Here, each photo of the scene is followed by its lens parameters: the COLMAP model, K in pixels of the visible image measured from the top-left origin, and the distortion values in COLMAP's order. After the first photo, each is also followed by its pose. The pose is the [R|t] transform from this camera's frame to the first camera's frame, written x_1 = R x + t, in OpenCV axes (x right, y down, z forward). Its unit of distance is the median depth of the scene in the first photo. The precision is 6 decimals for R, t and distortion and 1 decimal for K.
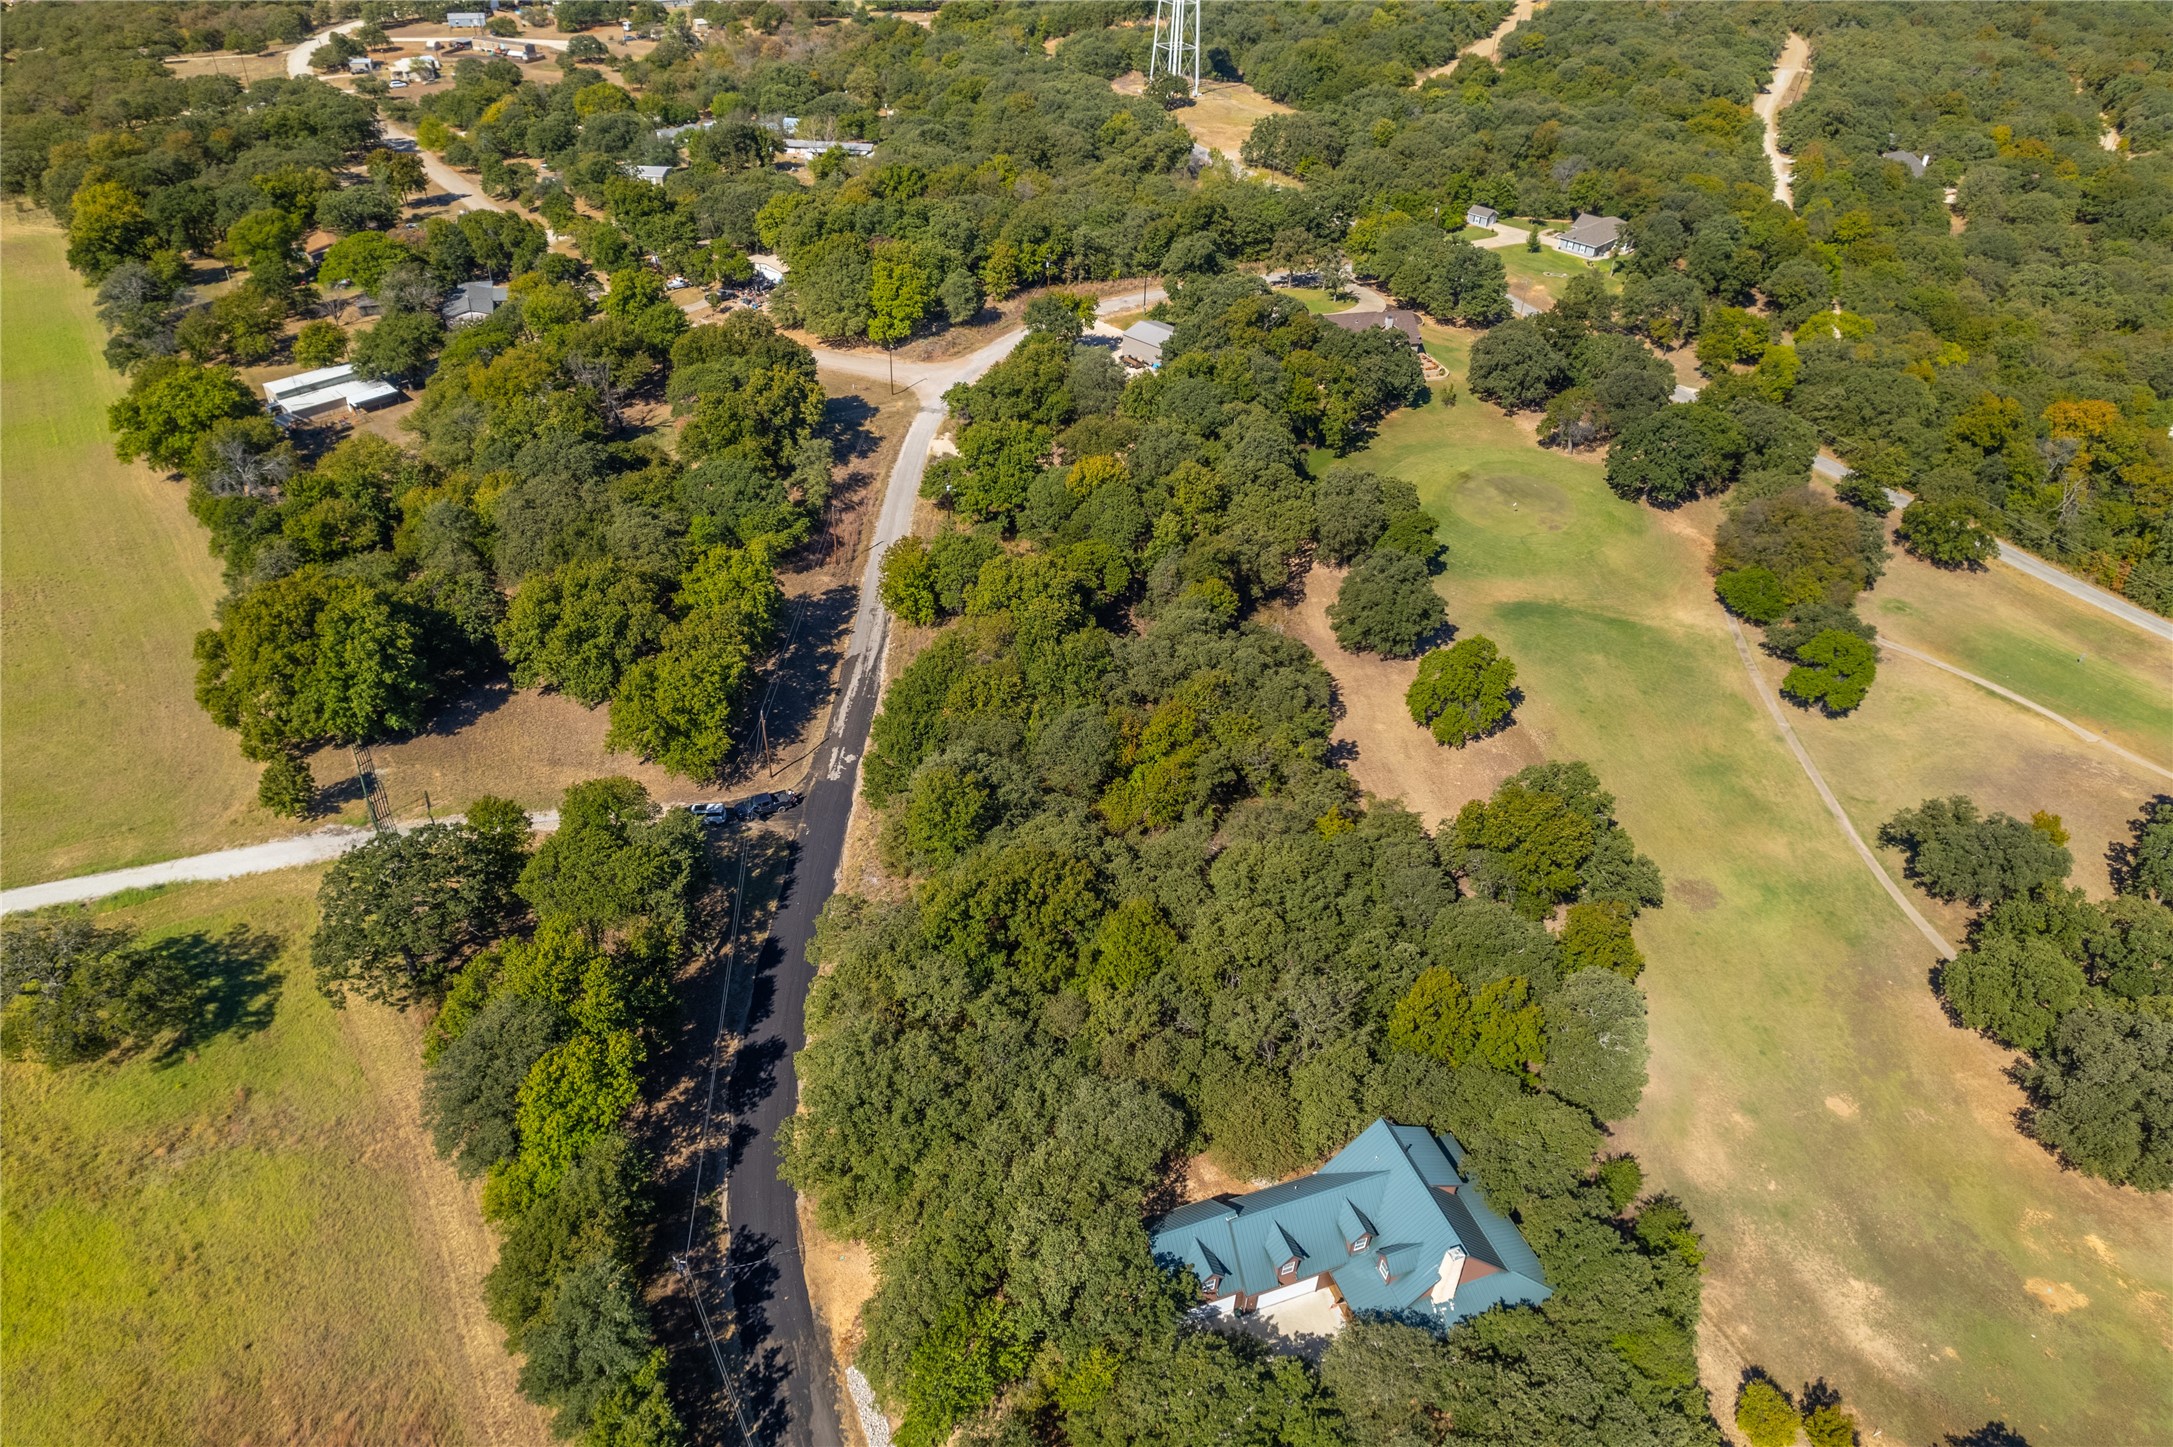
lens RADIAL K [[1392.2, 0, 1086.5], [0, 1392.2, 723.5], [0, 0, 1]] dist [-0.072973, 0.067113]
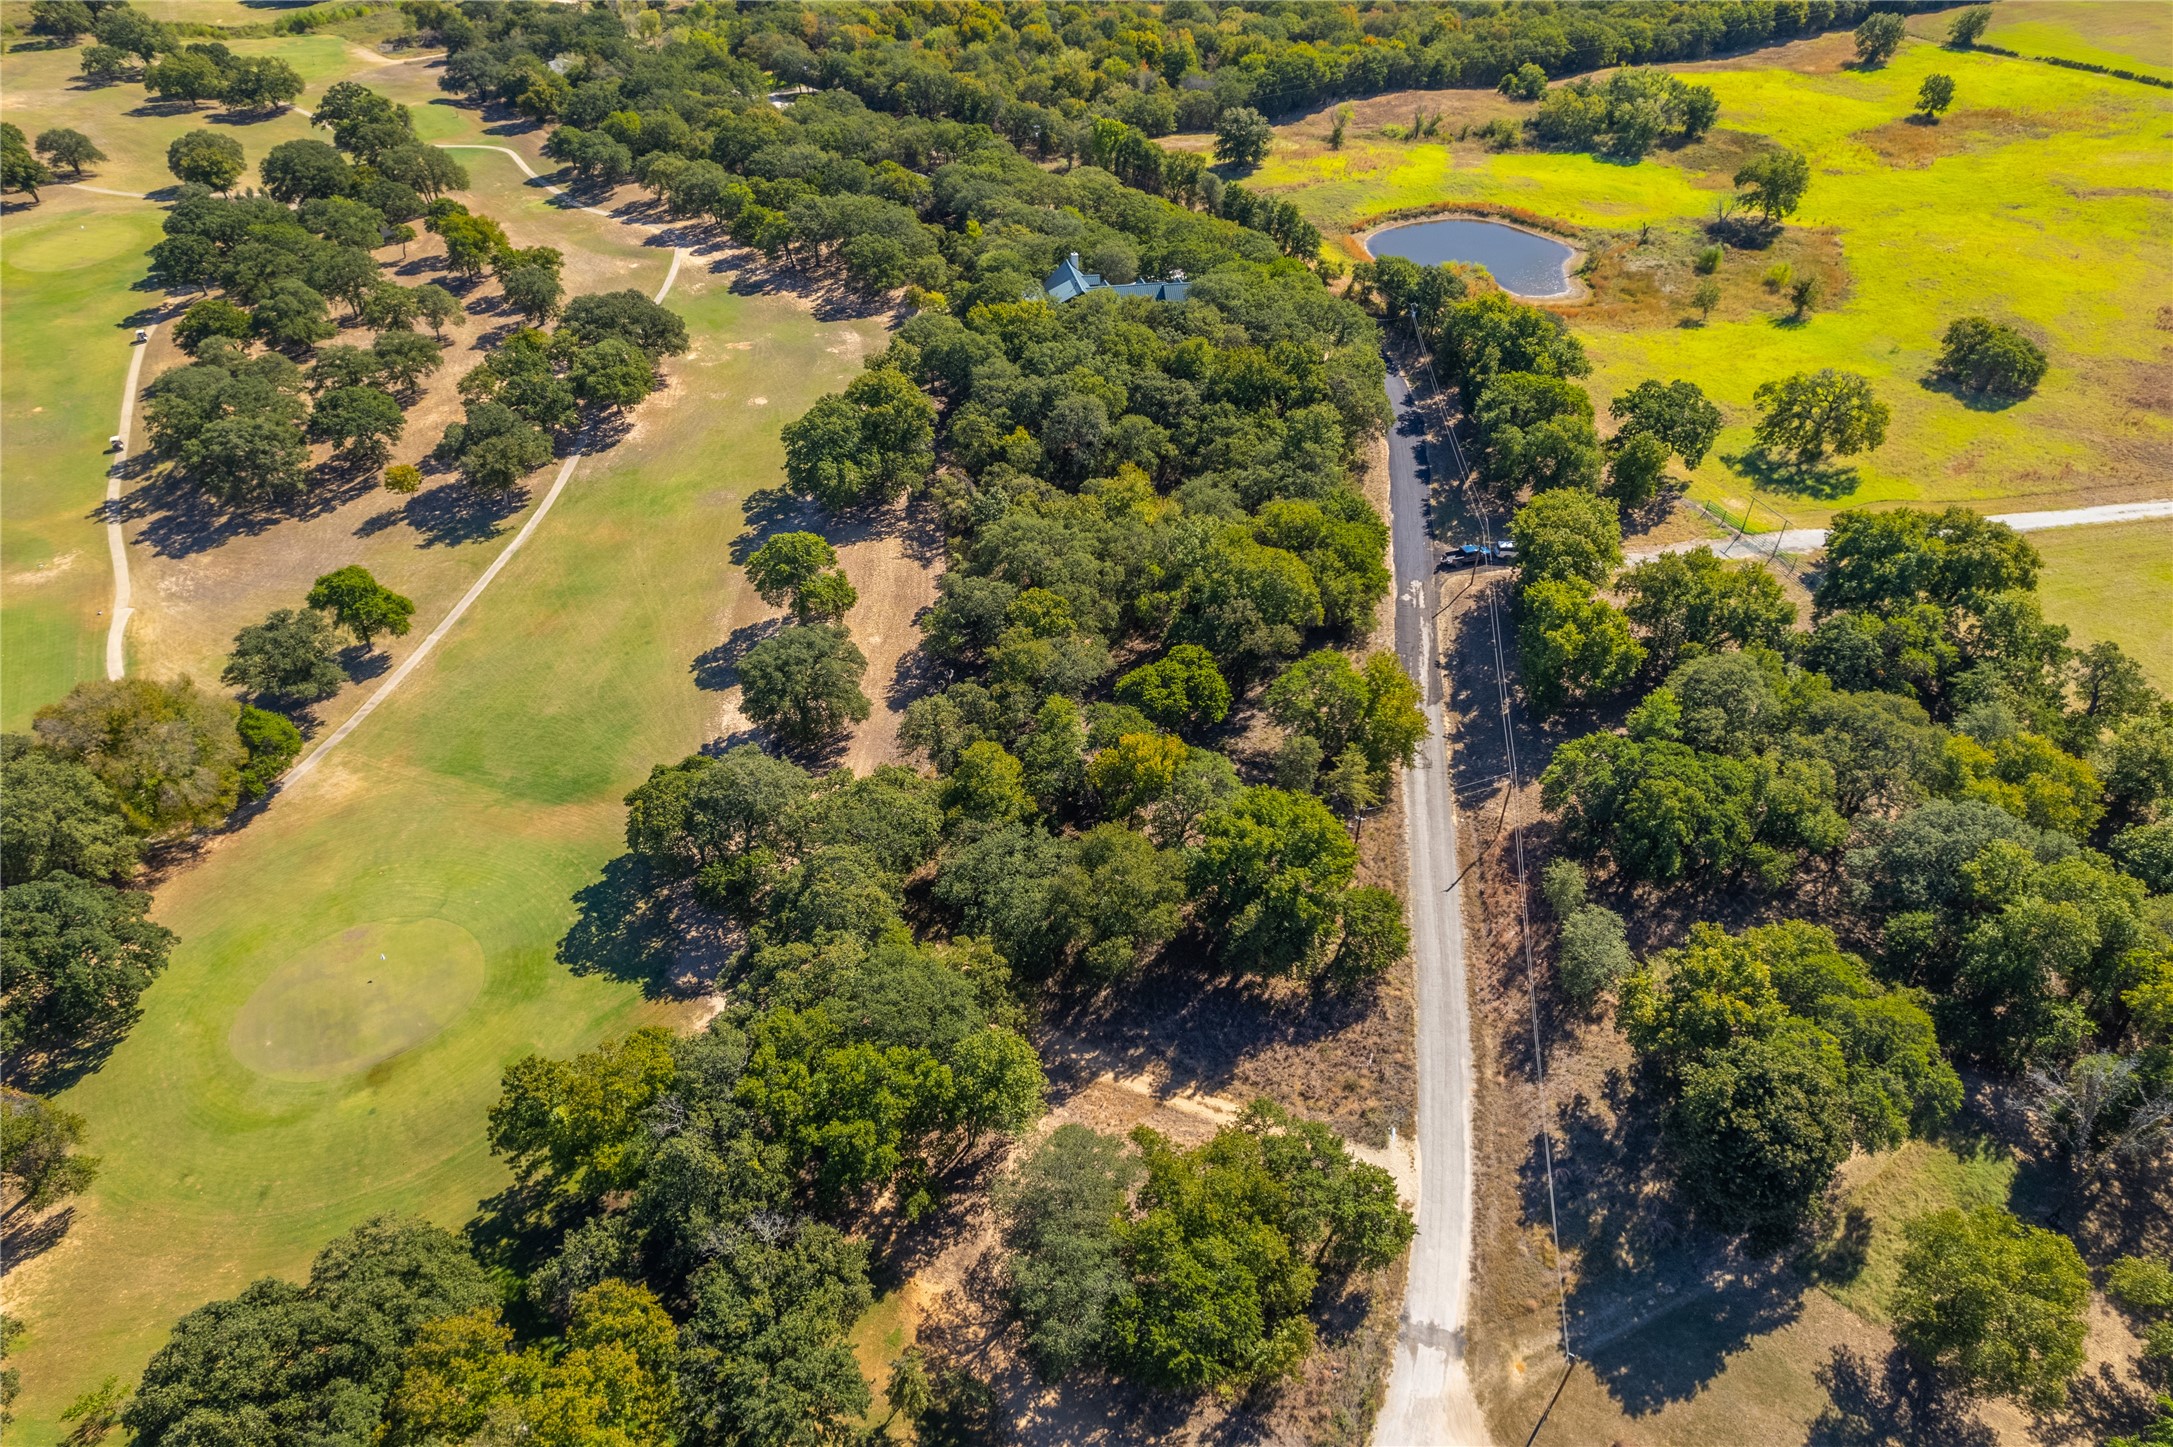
lens RADIAL K [[1392.2, 0, 1086.5], [0, 1392.2, 723.5], [0, 0, 1]] dist [-0.072973, 0.067113]
pose [[-0.988317, -0.135418, 0.069939, -0.011129], [0.038162, 0.224391, 0.973752, -0.937987], [-0.147557, 0.965044, -0.216601, 1.259224]]
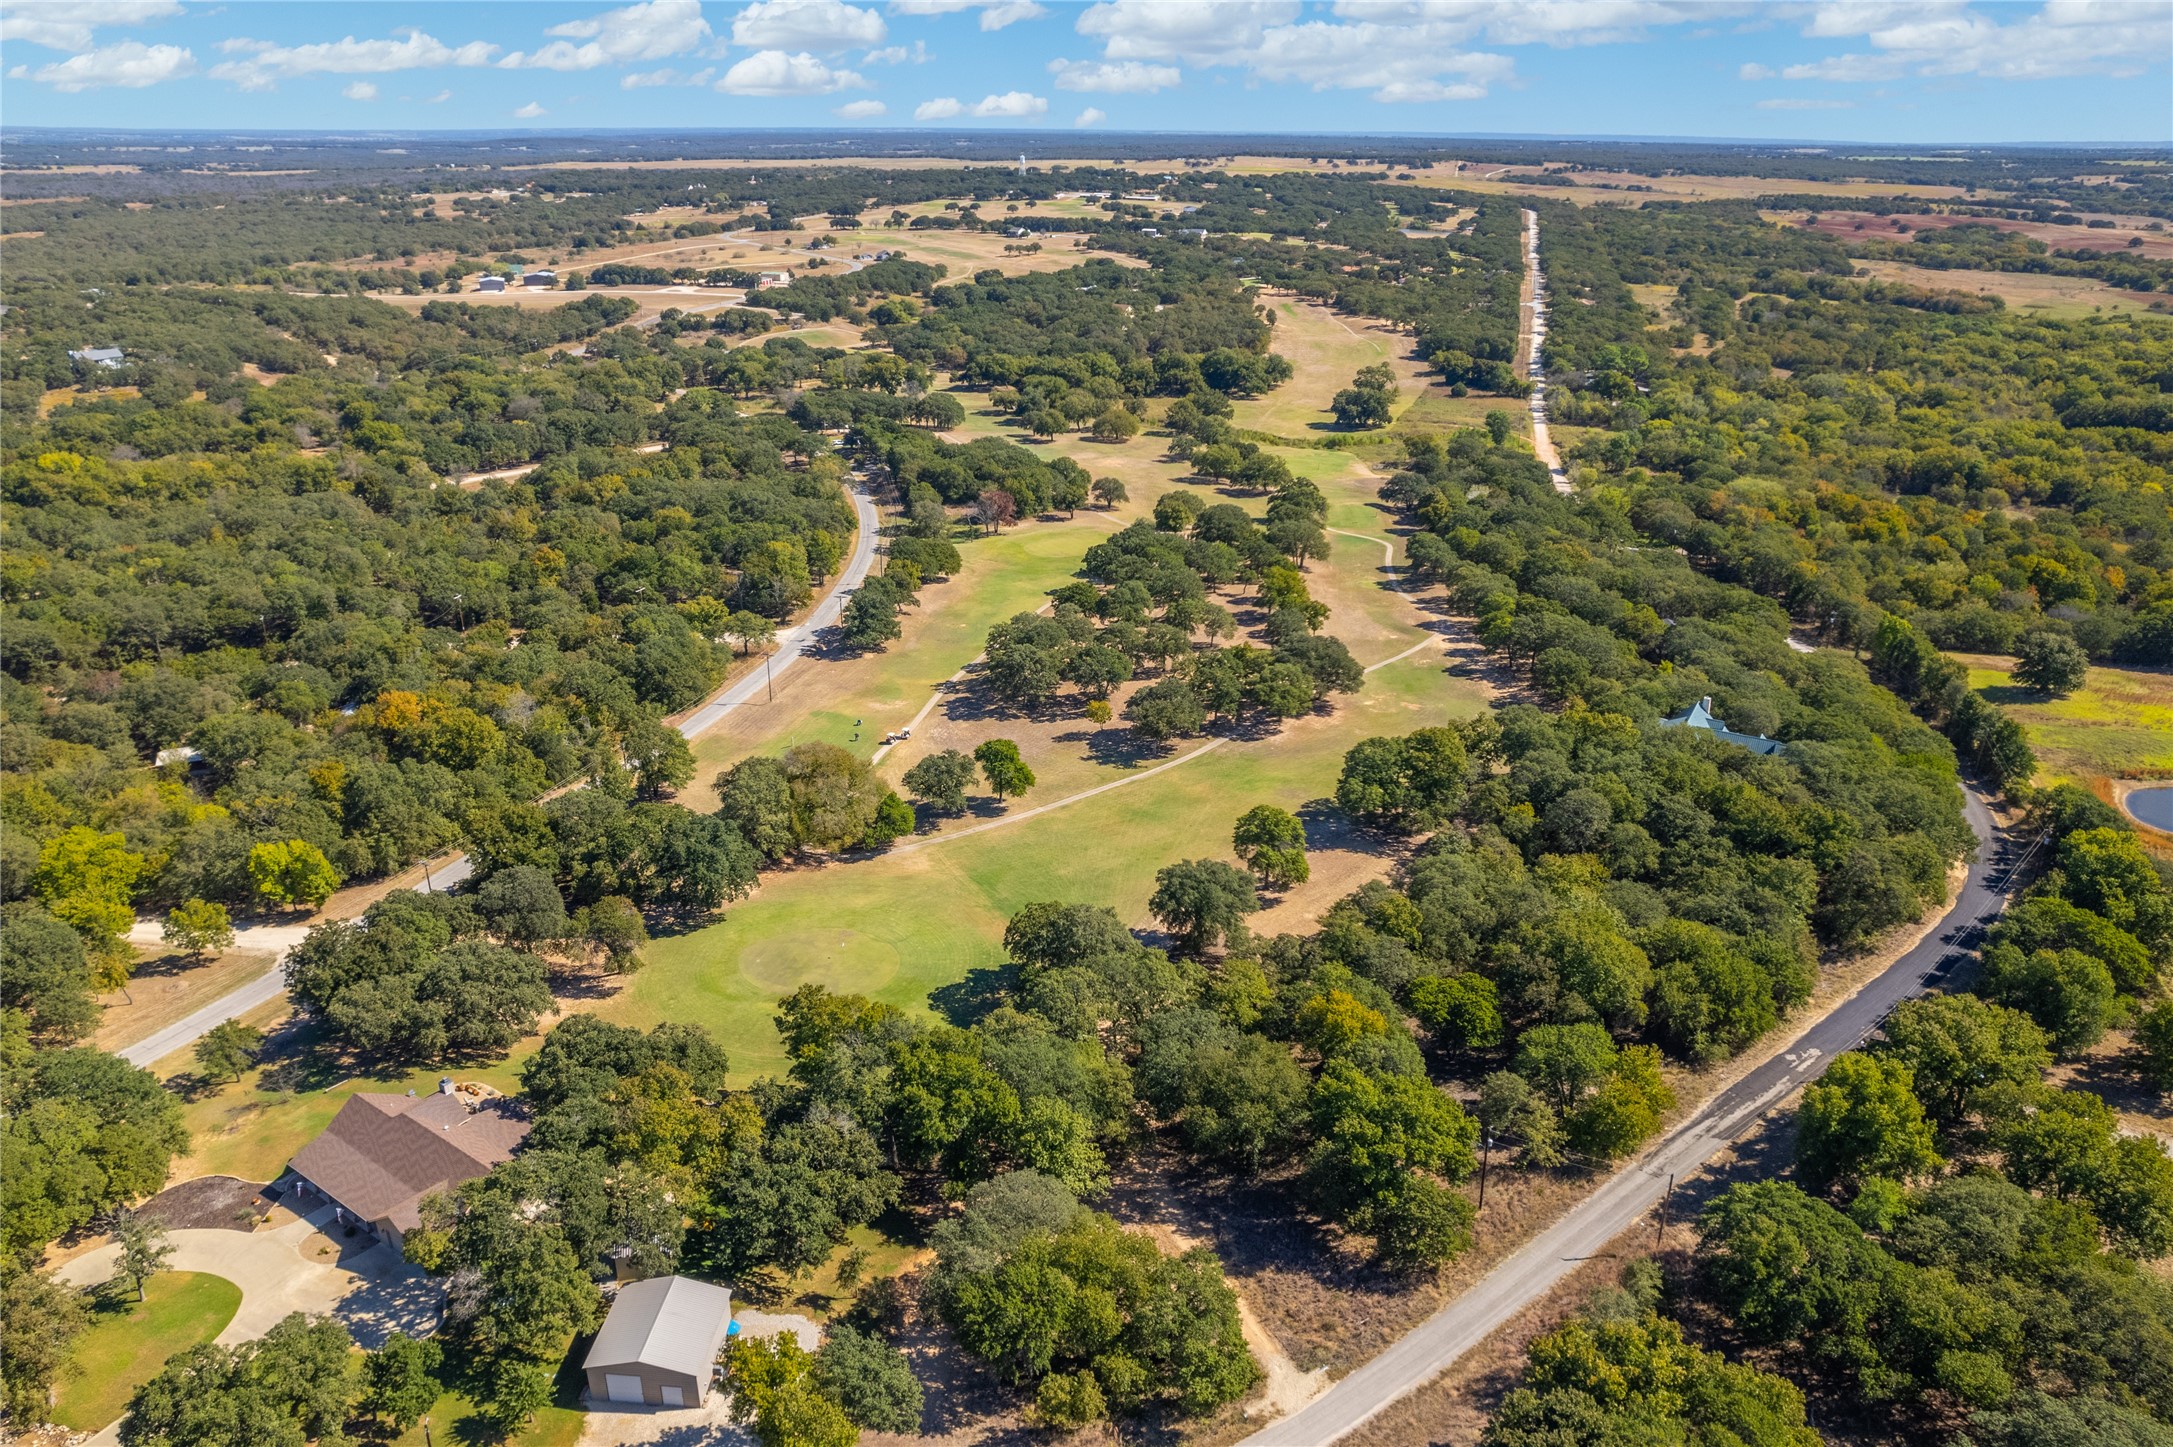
lens RADIAL K [[1461.9, 0, 1086.5], [0, 1461.9, 723.5], [0, 0, 1]] dist [-0.075499, 0.068449]
pose [[-0.631839, -0.332399, 0.700207, -0.468088], [0.443841, 0.585445, 0.678424, -1.000165], [-0.635441, 0.739435, -0.222375, 1.280544]]
